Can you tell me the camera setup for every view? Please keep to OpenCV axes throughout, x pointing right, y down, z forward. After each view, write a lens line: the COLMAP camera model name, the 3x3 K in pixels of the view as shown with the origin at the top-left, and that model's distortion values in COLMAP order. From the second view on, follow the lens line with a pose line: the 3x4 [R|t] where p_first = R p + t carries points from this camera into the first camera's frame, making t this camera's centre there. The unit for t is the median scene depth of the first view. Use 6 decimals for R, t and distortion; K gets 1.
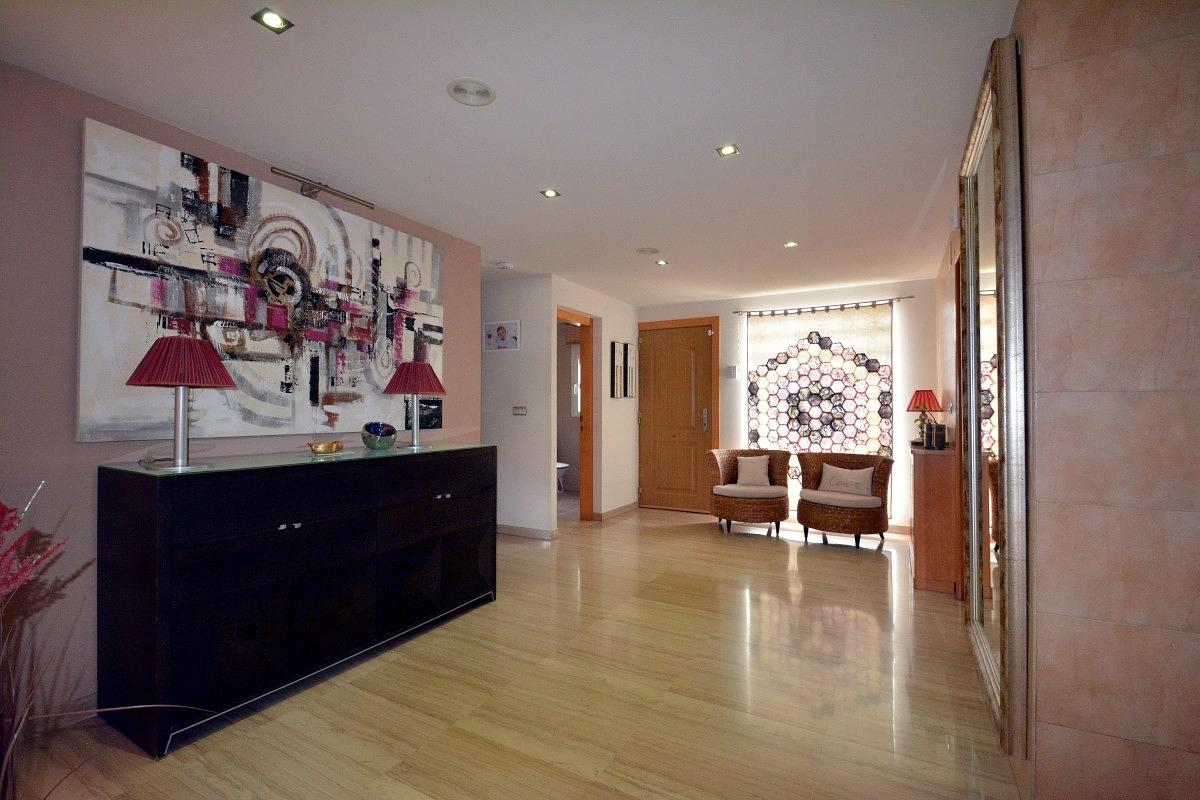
lens RADIAL K [[533.1, 0, 599.9], [0, 533.1, 402.5], [0, 0, 1]] dist [0.004206, -0.006132]
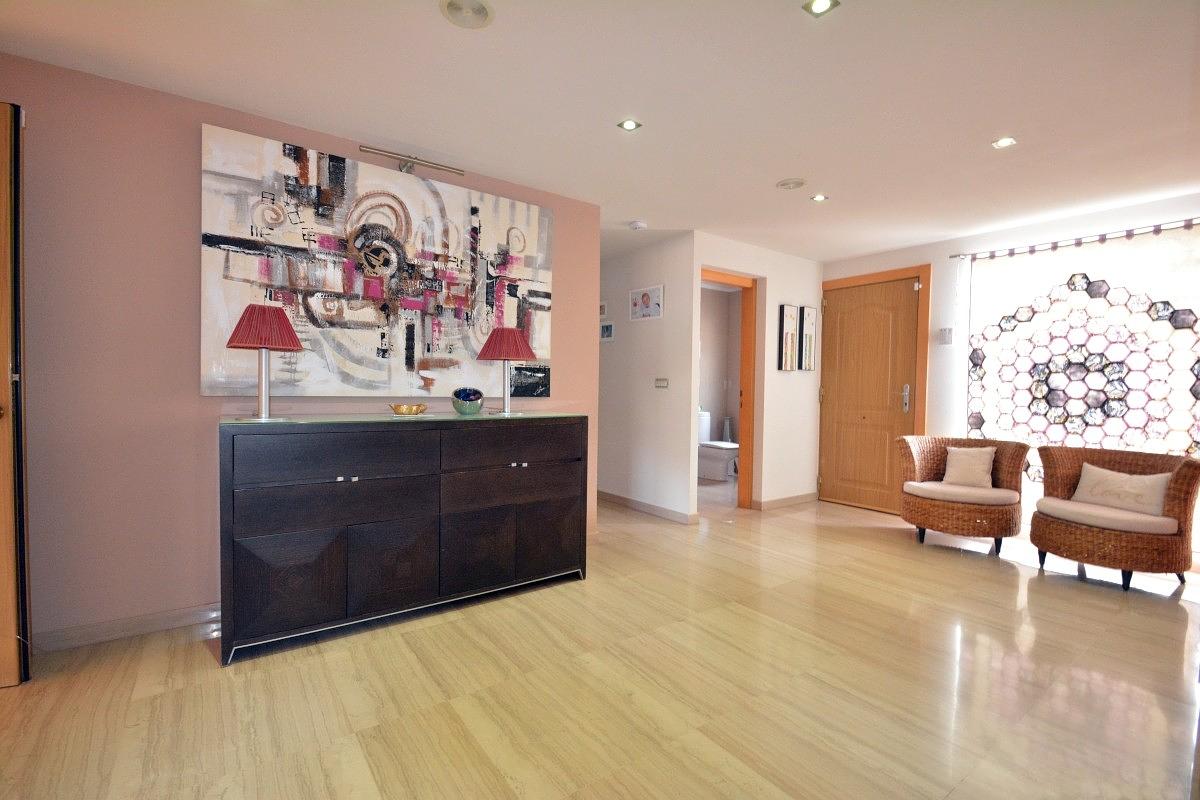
lens RADIAL K [[533.1, 0, 591.2], [0, 533.1, 403.3], [0, 0, 1]] dist [0.004206, -0.006132]
pose [[0.904568, 0.024973, -0.425597, 0.192976], [-0.008322, 0.999127, 0.040938, 0.019274], [0.426247, -0.033490, 0.903987, 0.149902]]
